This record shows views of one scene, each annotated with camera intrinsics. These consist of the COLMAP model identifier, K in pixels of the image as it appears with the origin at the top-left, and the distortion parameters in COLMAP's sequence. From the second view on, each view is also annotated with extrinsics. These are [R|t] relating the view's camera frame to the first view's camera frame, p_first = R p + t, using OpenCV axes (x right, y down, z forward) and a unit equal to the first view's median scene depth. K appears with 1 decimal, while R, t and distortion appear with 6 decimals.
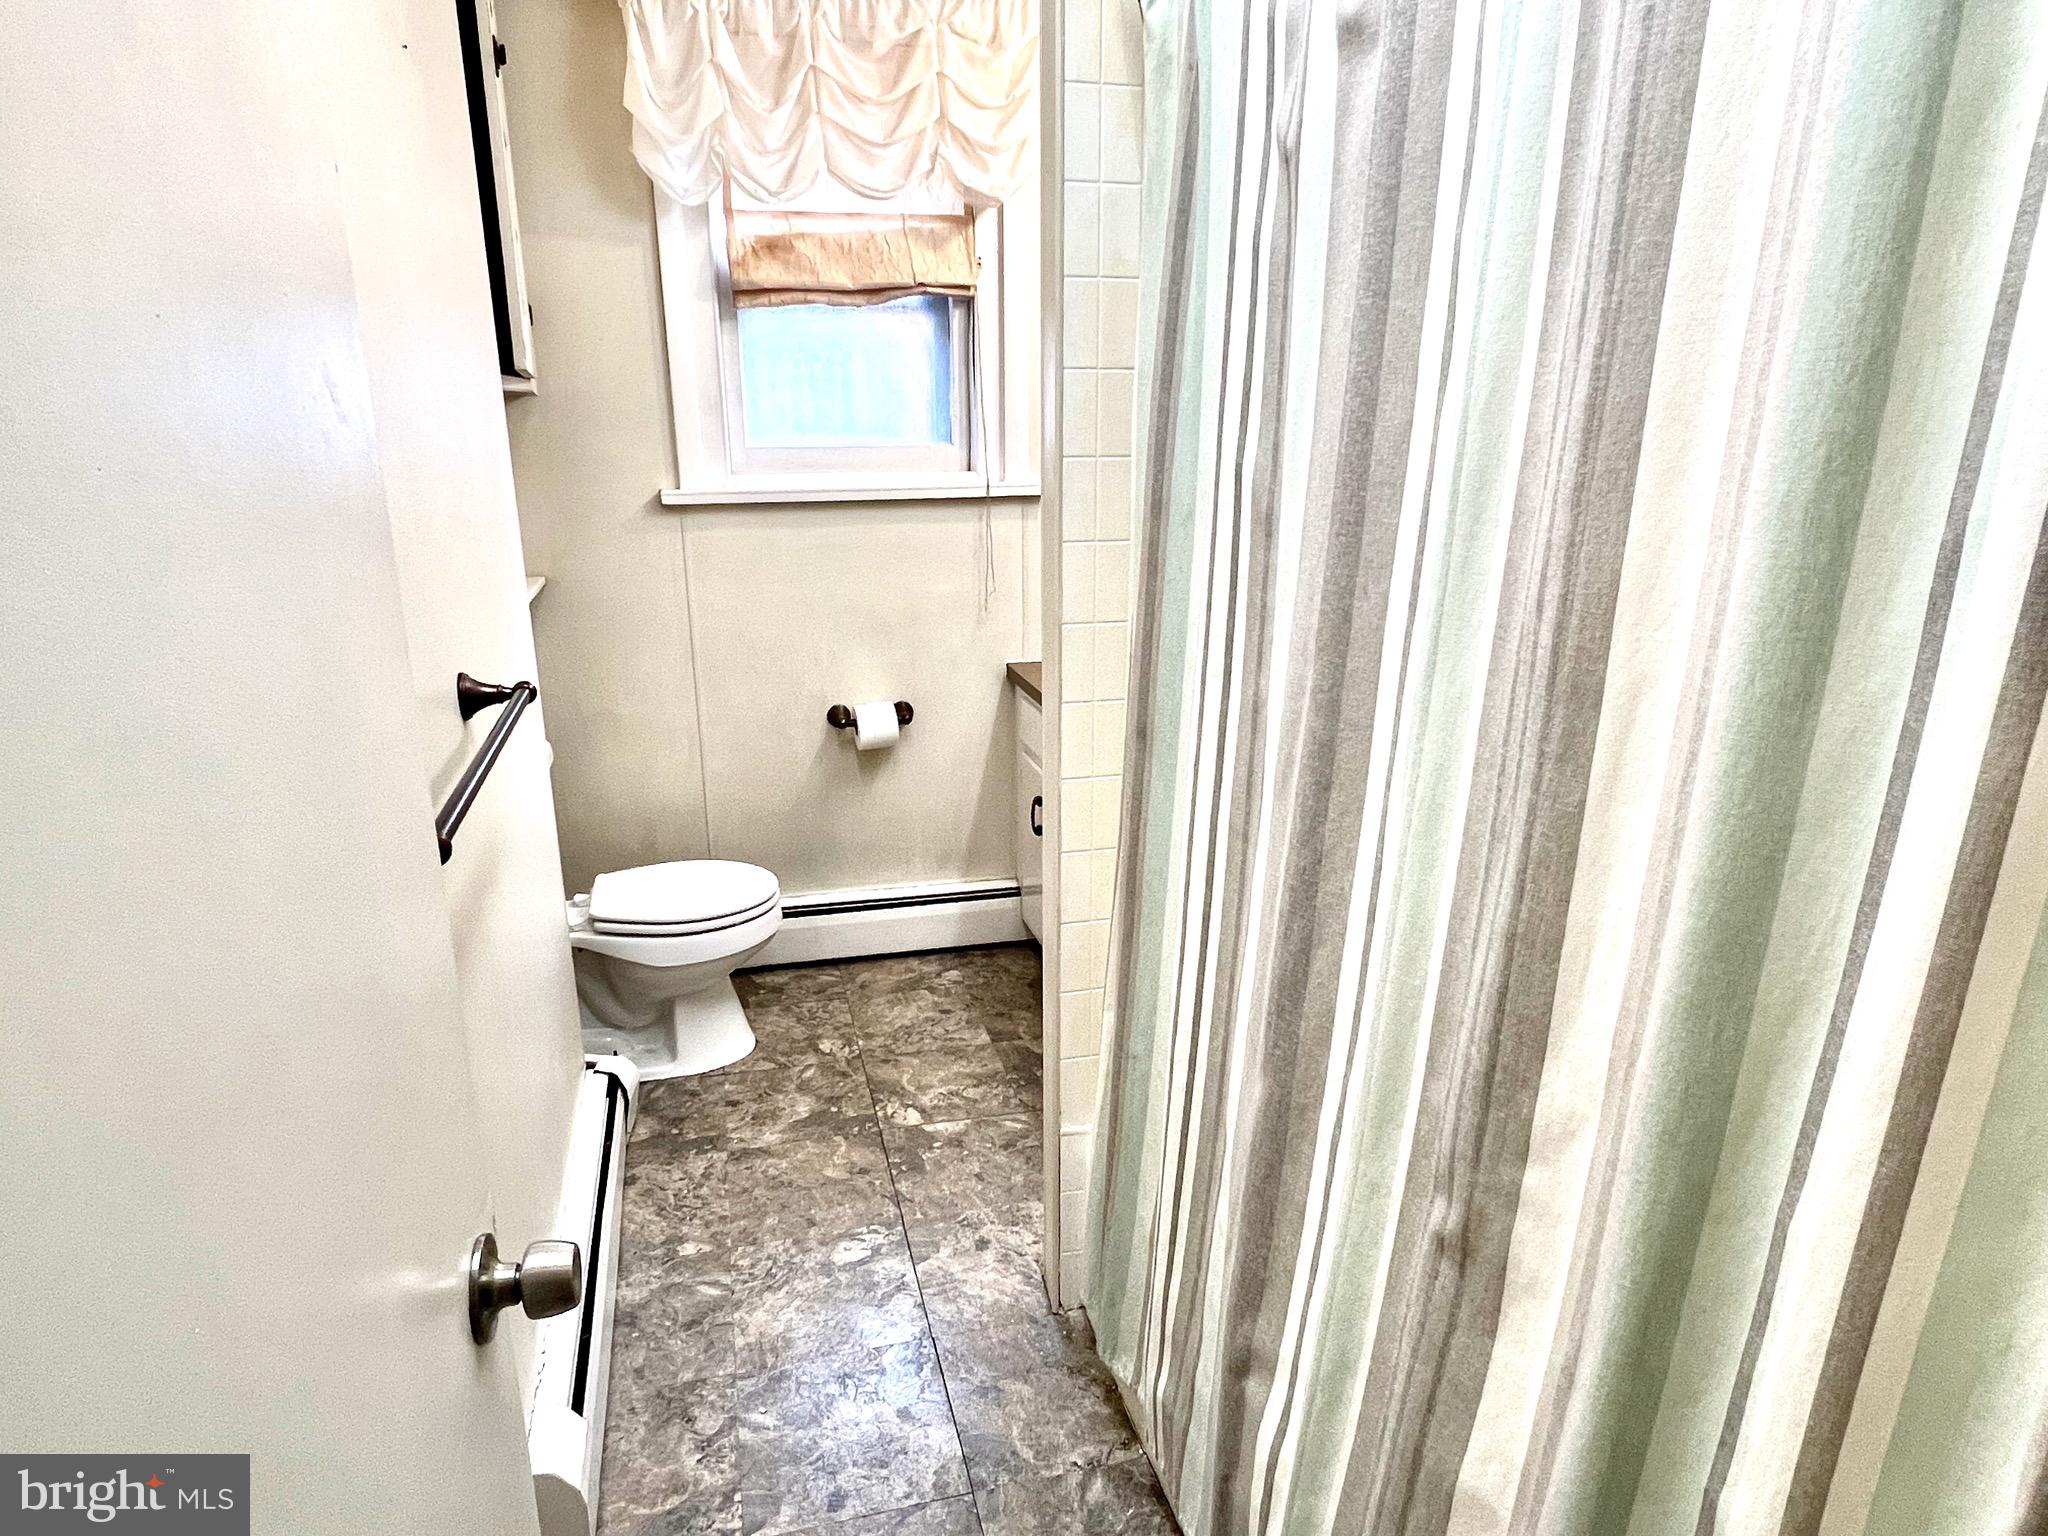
lens RADIAL K [[1258.2, 0, 1024.0], [0, 1258.2, 768.0], [0, 0, 1]] dist [-0.001802, -0.000186]
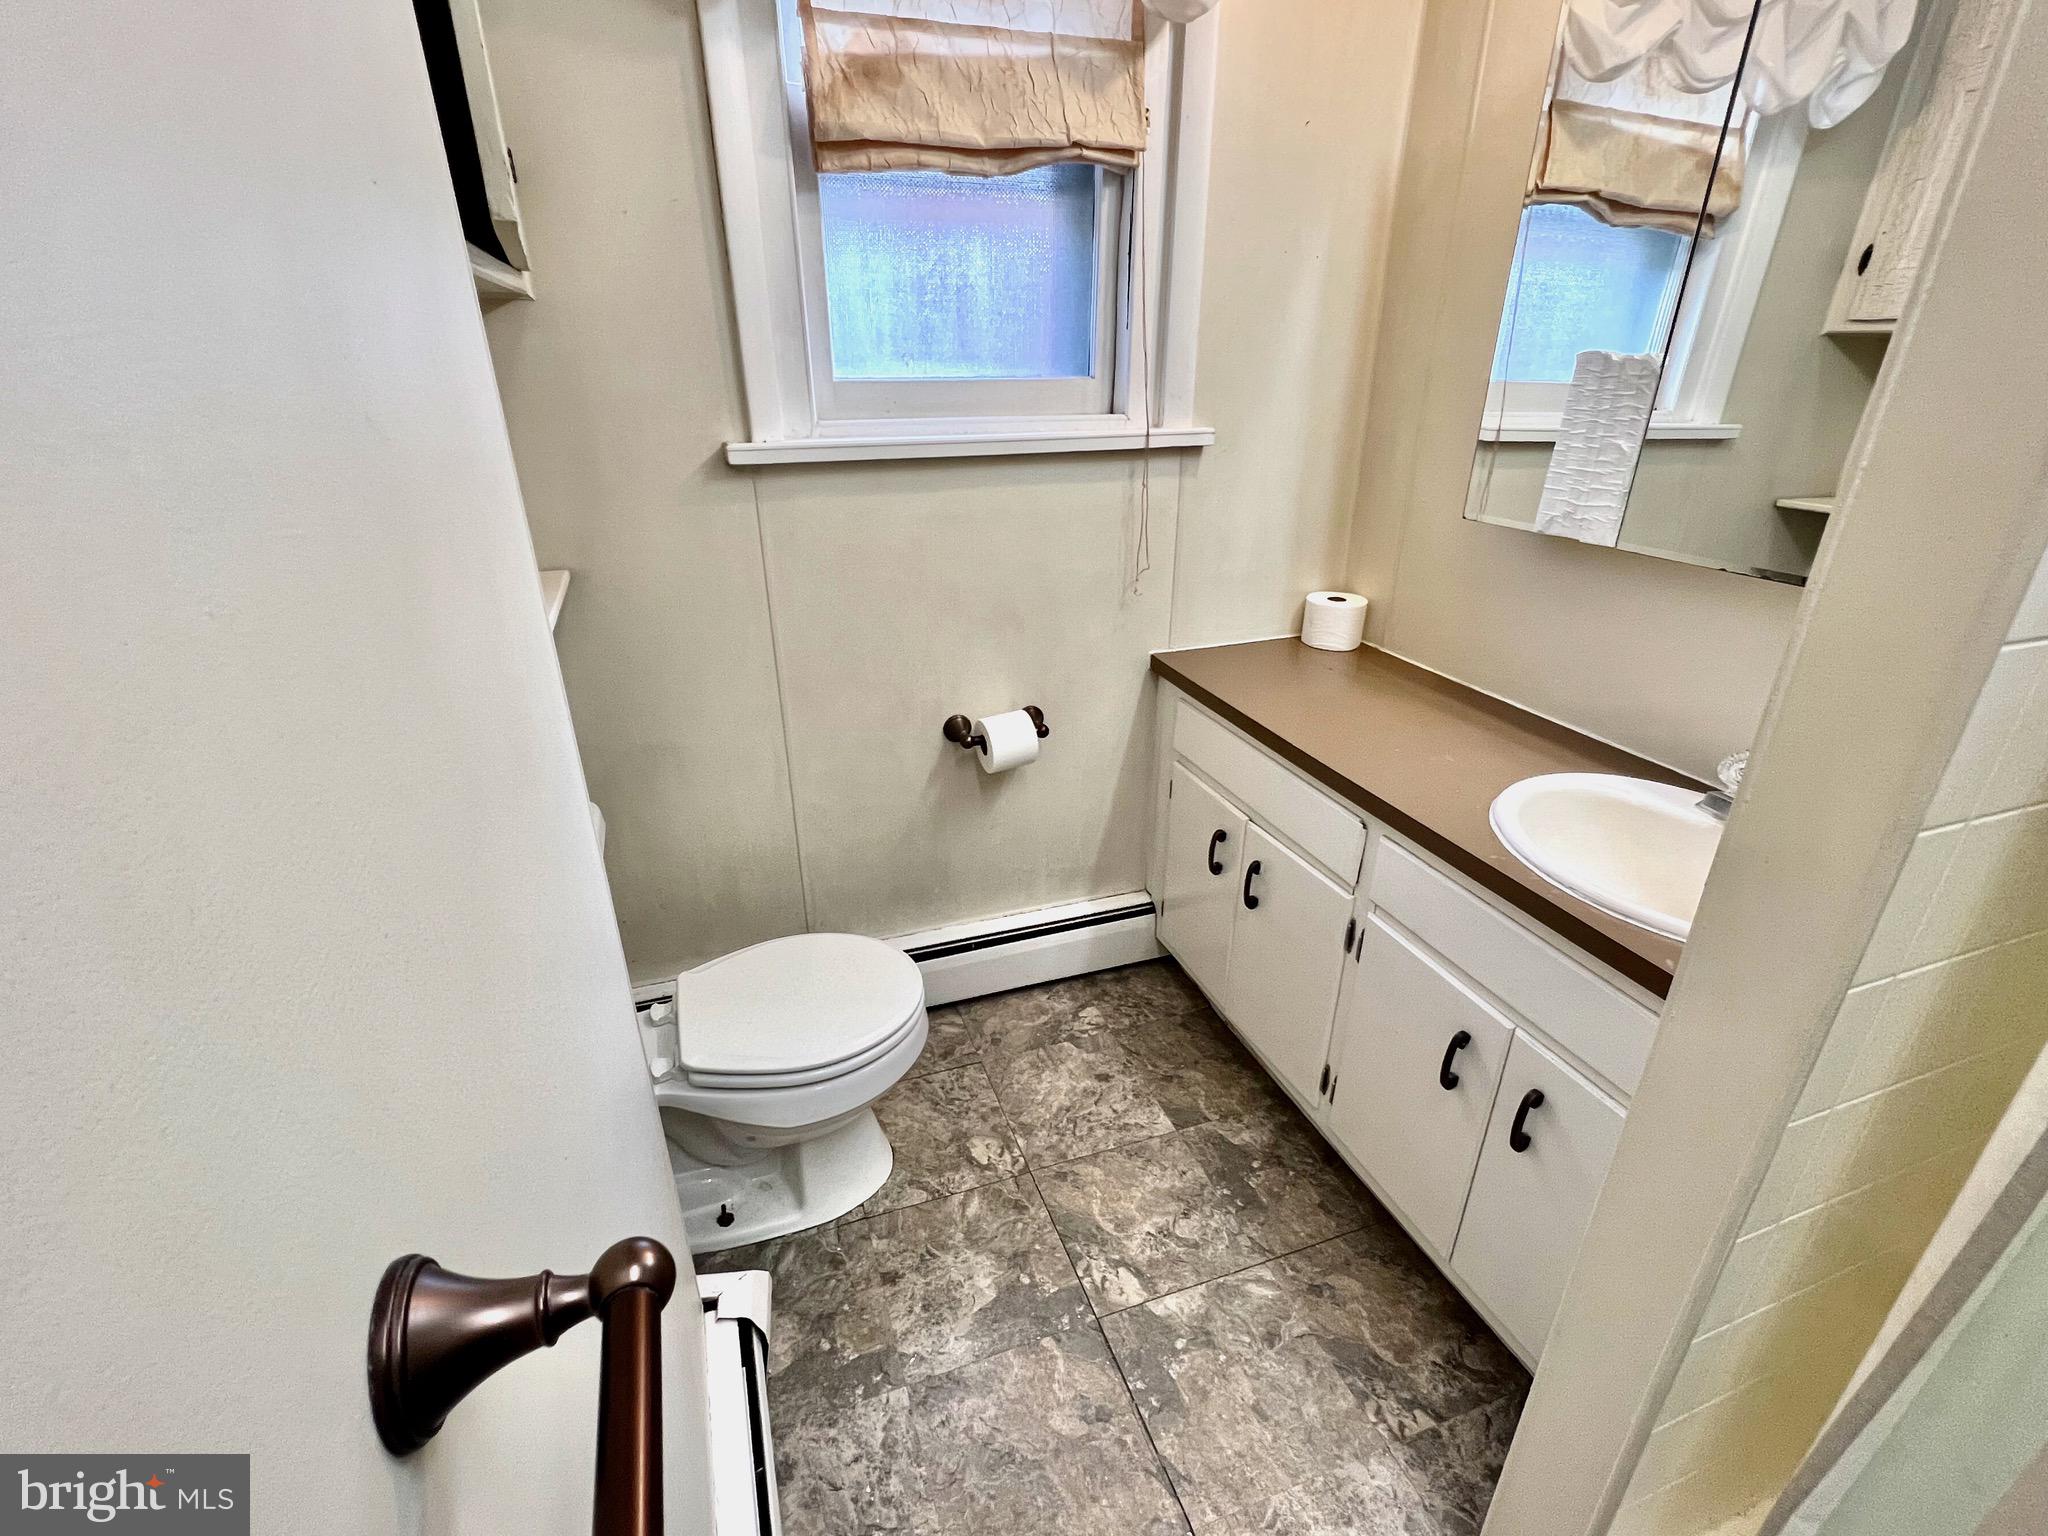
lens RADIAL K [[938.7, 0, 1024.0], [0, 938.7, 768.0], [0, 0, 1]] dist [-0.000522, -0.000180]
pose [[0.995125, -0.035516, 0.092009, -0.175845], [0.021857, 0.989130, 0.145409, -0.112818], [-0.096174, -0.142689, 0.985084, 0.431920]]
